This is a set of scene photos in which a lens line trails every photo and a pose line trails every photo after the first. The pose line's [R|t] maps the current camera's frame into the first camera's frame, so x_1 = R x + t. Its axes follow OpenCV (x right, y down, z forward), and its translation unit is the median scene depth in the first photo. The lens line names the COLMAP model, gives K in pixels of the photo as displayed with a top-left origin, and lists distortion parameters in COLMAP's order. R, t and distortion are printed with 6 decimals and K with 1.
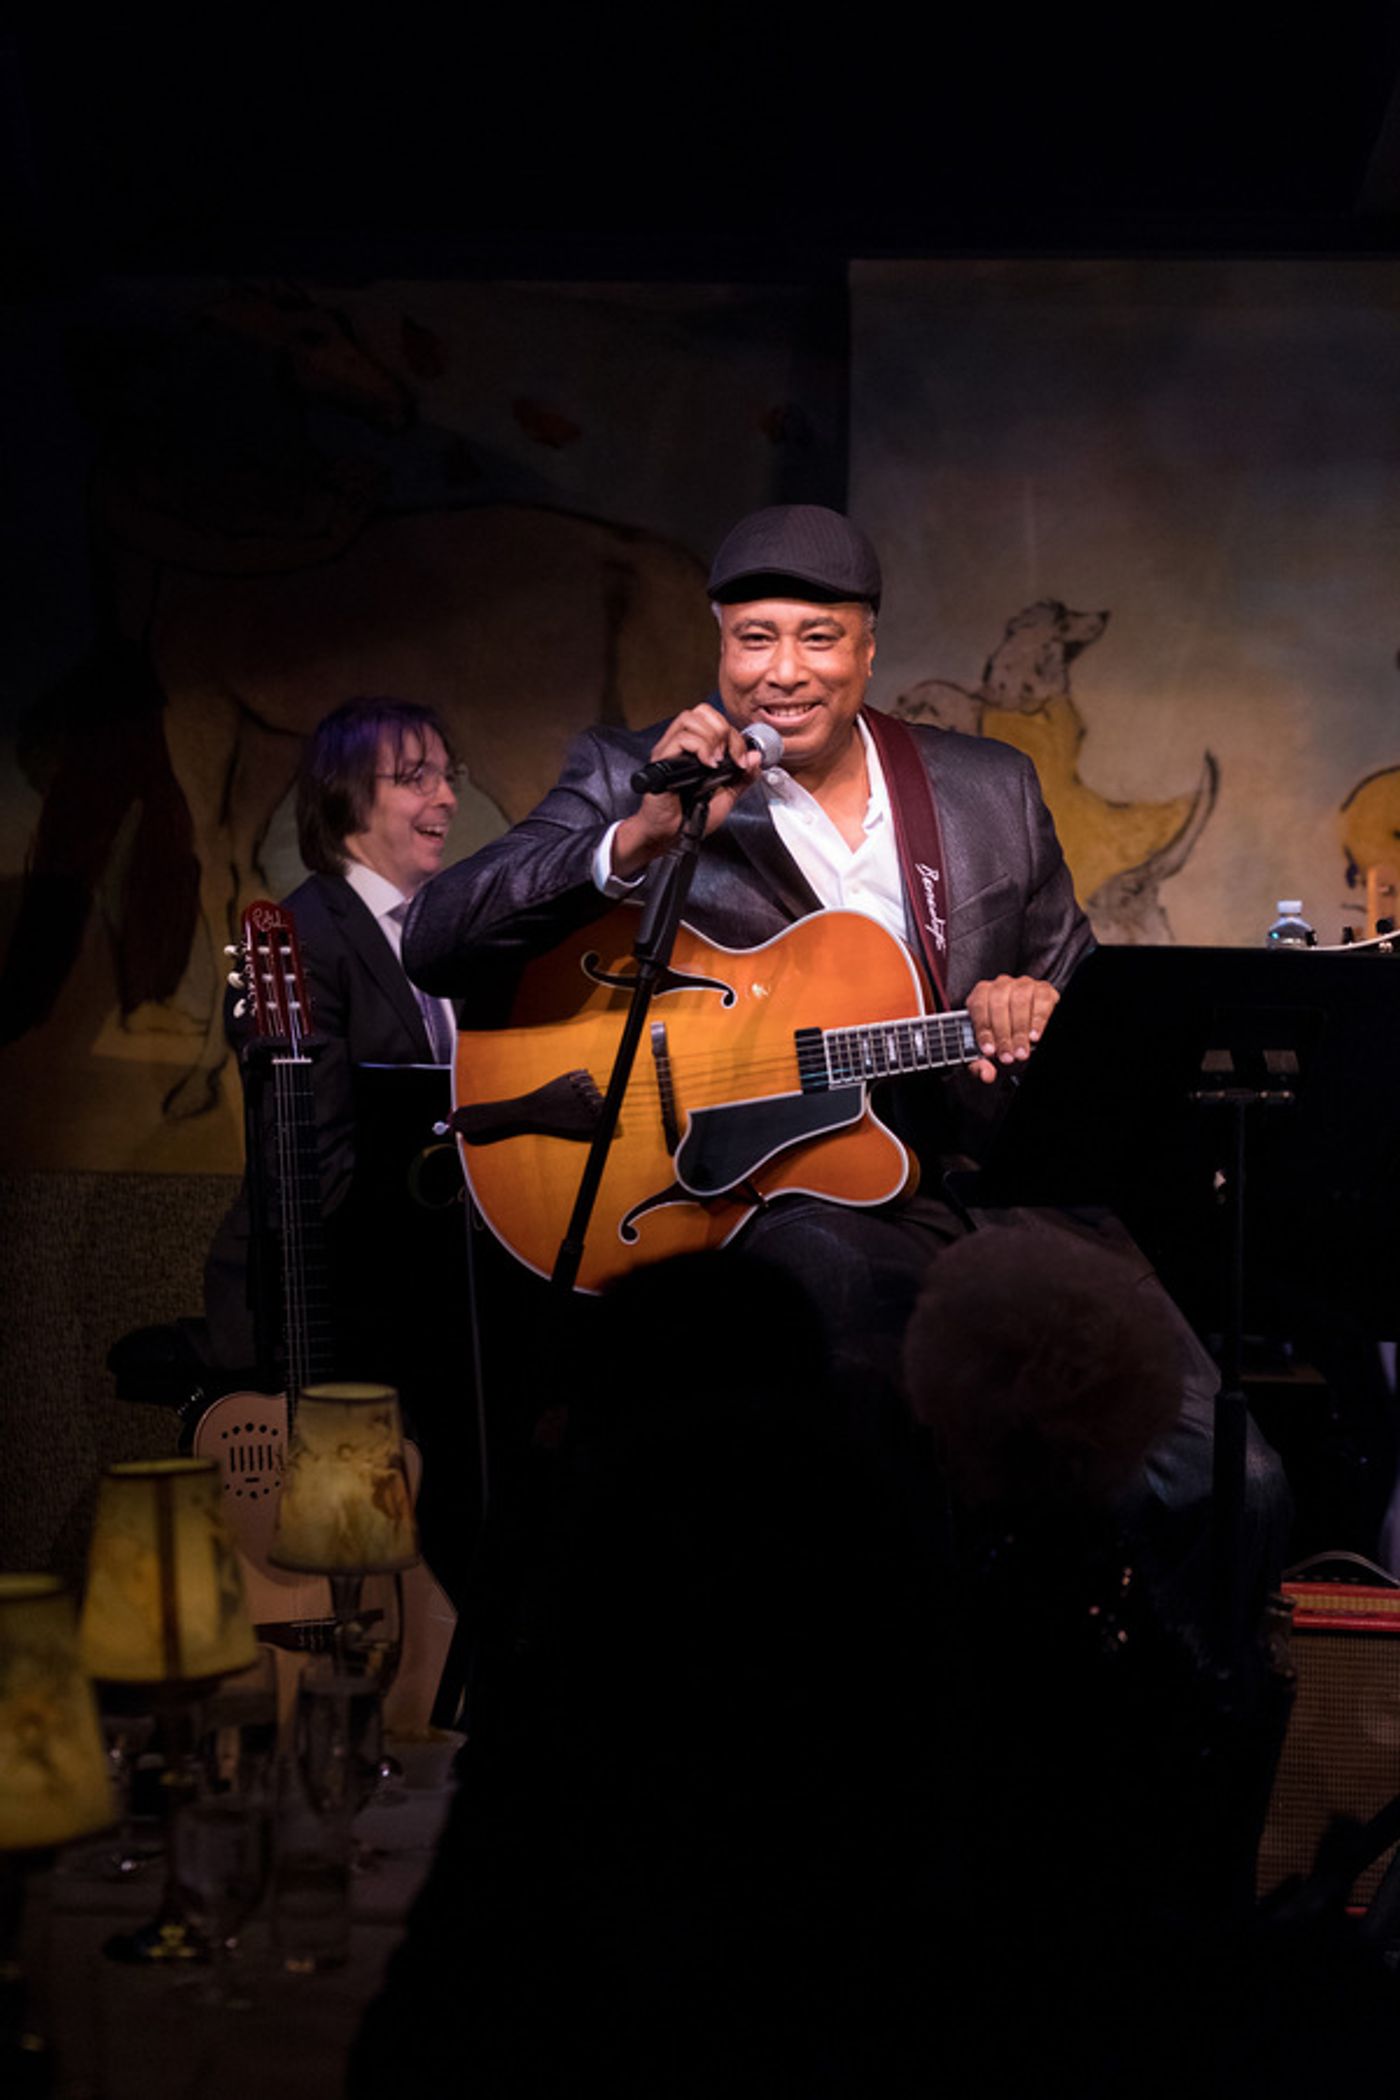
lens RADIAL K [[4284.8, 0, 700.0], [0, 4284.8, 1050.0], [0, 0, 1]] dist [0.068522, 0.227092]
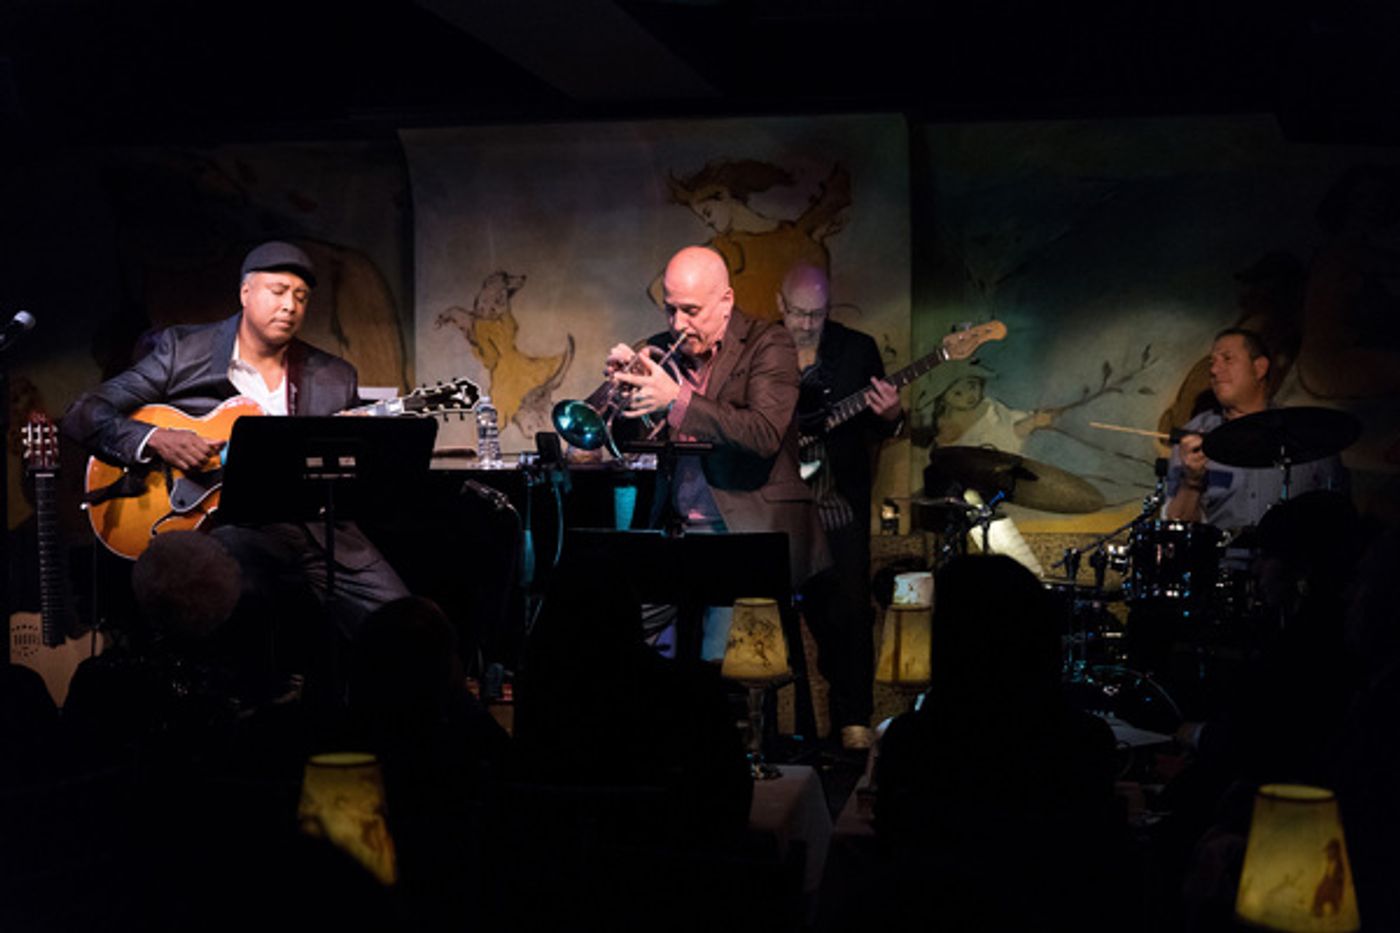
lens RADIAL K [[2064.4, 0, 700.0], [0, 2064.4, 466.5], [0, 0, 1]] dist [-0.000181, -0.006578]
pose [[0.997293, -0.028393, -0.067829, 0.260735], [0.027792, 0.999566, -0.009782, 0.014120], [0.068077, 0.007870, 0.997649, -0.100722]]
